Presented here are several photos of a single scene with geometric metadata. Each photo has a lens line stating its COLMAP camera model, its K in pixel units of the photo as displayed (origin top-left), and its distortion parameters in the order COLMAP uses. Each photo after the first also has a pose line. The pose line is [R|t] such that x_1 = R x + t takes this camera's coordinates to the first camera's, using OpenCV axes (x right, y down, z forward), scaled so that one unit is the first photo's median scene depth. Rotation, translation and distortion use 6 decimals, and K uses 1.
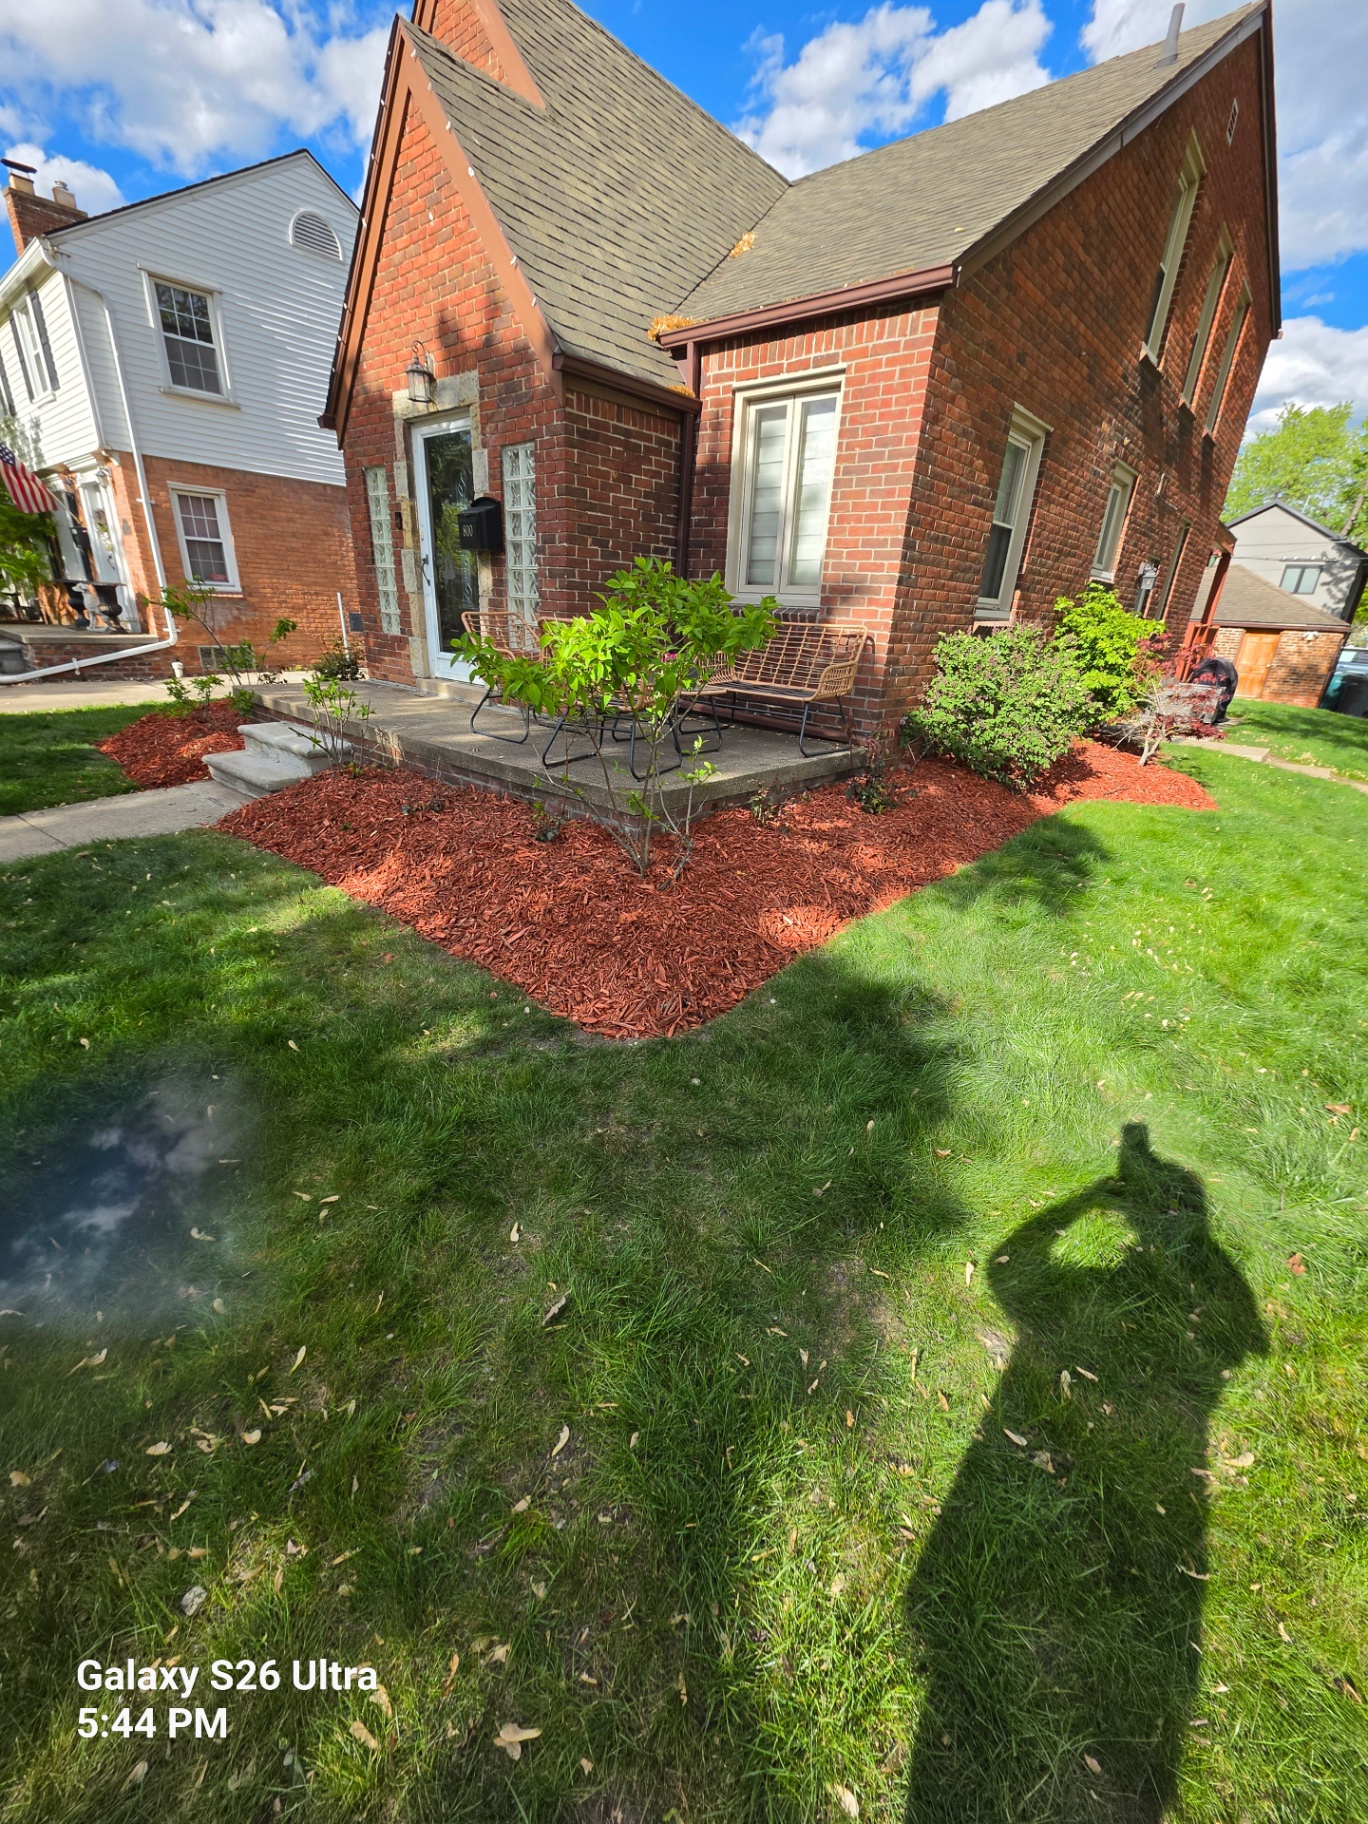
lens RADIAL K [[731.6, 0, 688.4], [0, 731.6, 914.5], [0, 0, 1]] dist [-0.000900, -0.000097]
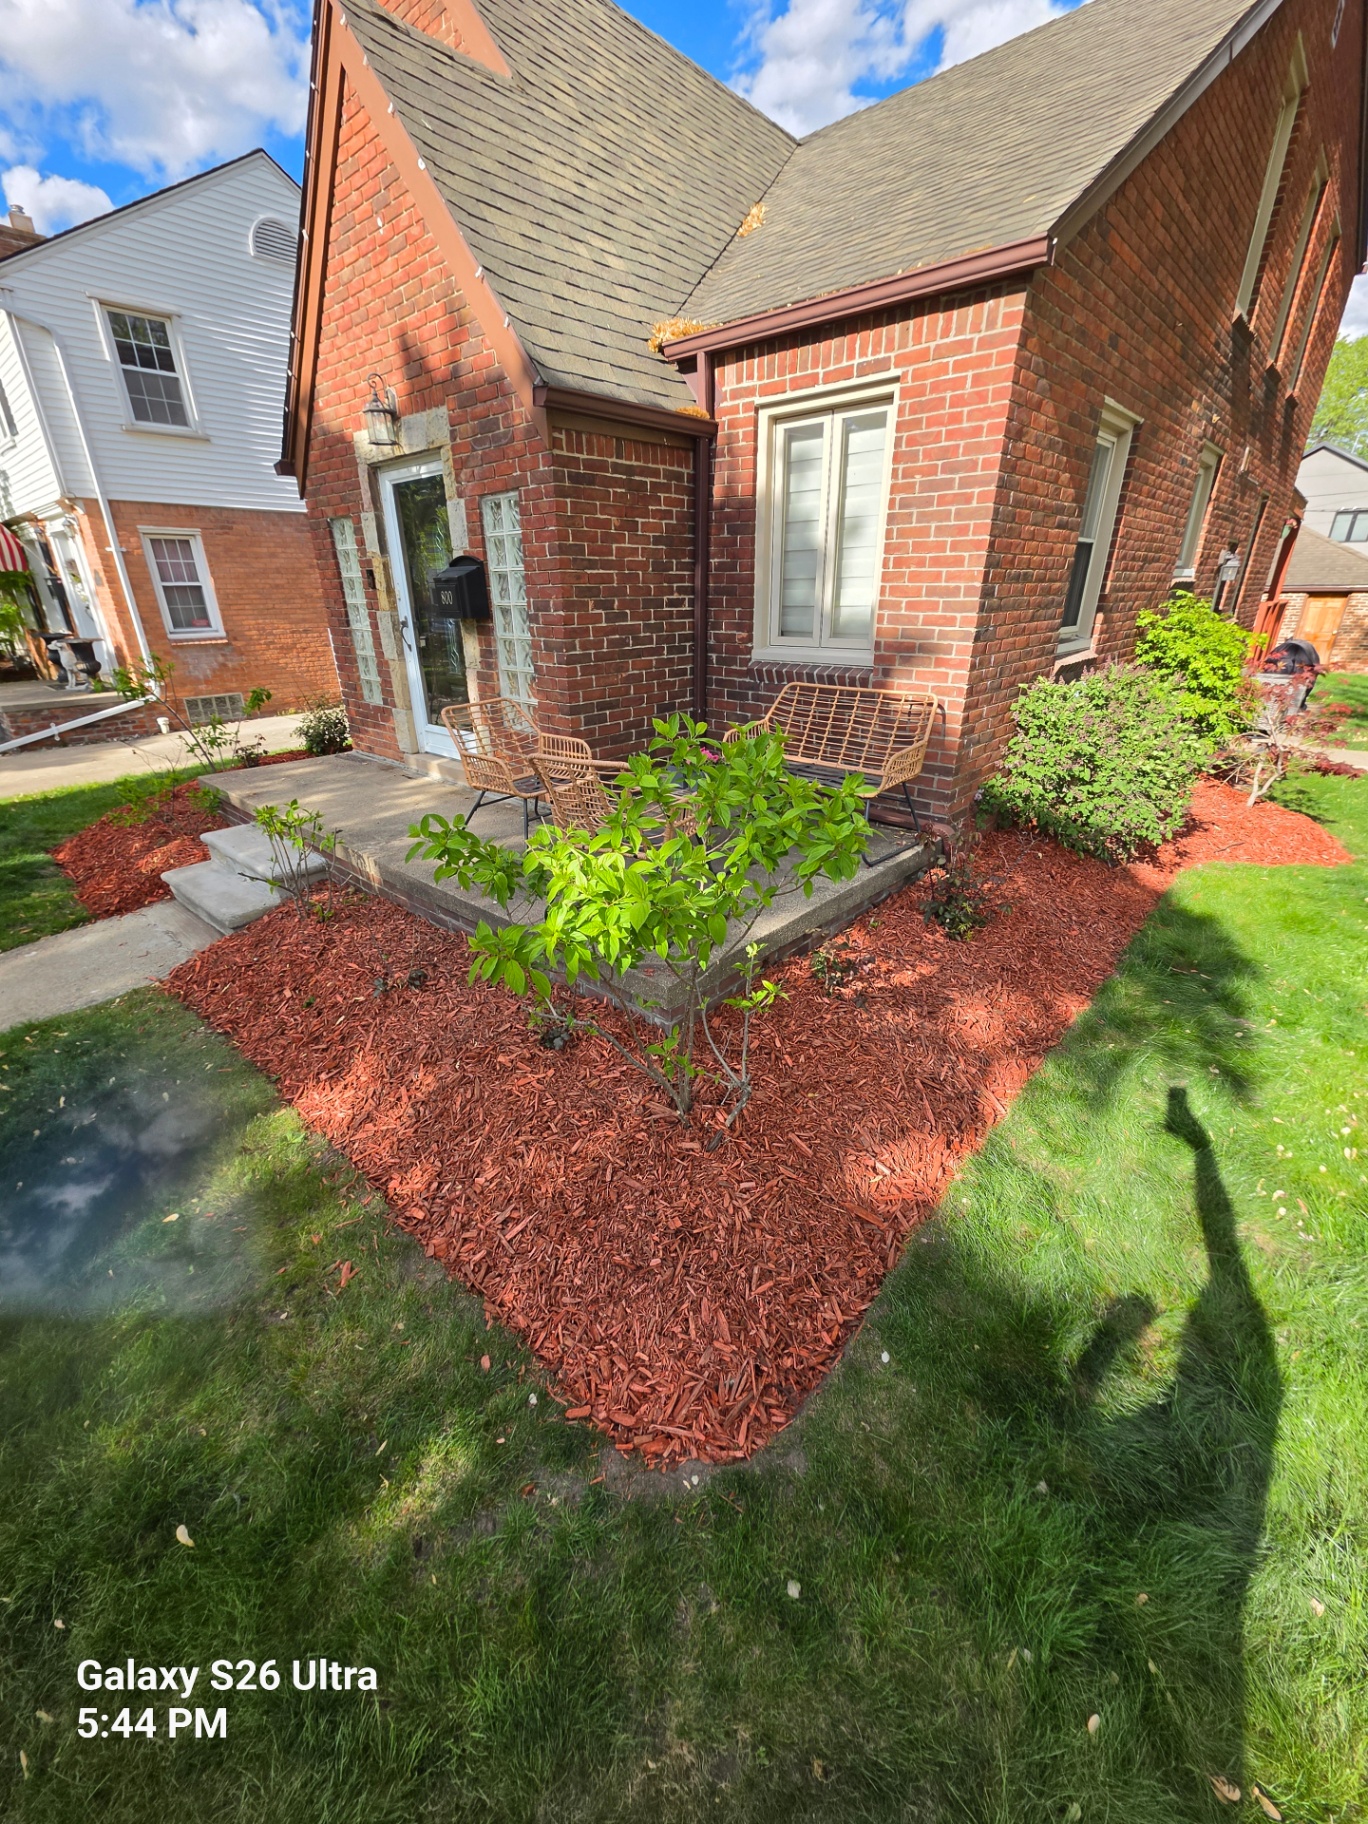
lens RADIAL K [[733.6, 0, 684.0], [0, 733.6, 912.0], [0, 0, 1]] dist [-0.001057, 0.000578]
pose [[0.998189, -0.047450, -0.036975, -0.014552], [0.048189, 0.998651, 0.019358, -0.162245], [0.036007, -0.021105, 0.999129, 0.154670]]
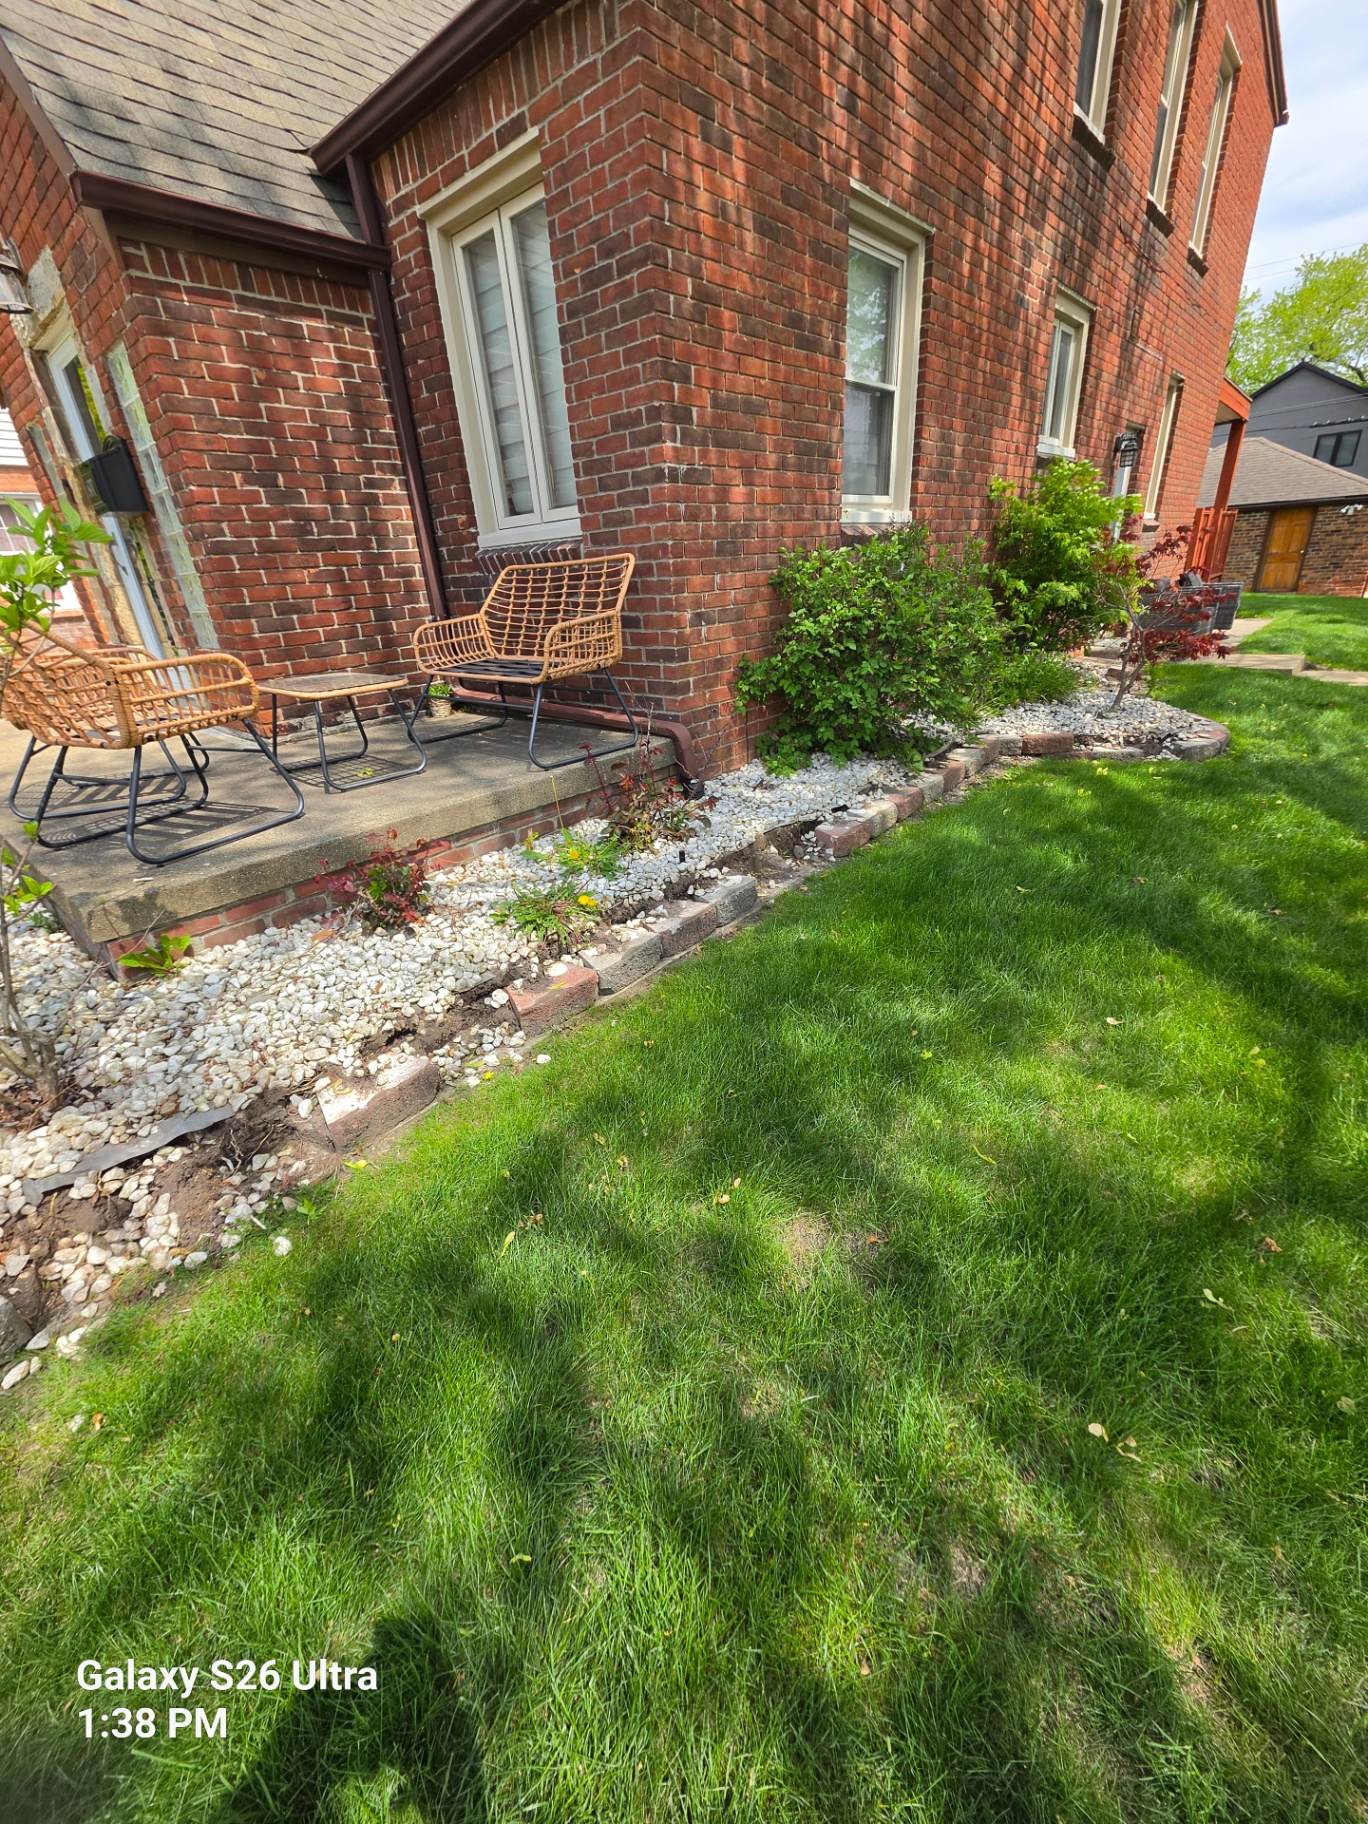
lens RADIAL K [[731.6, 0, 688.4], [0, 731.6, 914.5], [0, 0, 1]] dist [-0.000900, -0.000097]
pose [[0.993799, -0.098688, -0.051222, 0.259952], [0.100976, 0.993907, 0.044183, -0.087376], [0.046549, -0.049081, 0.997709, 0.297158]]
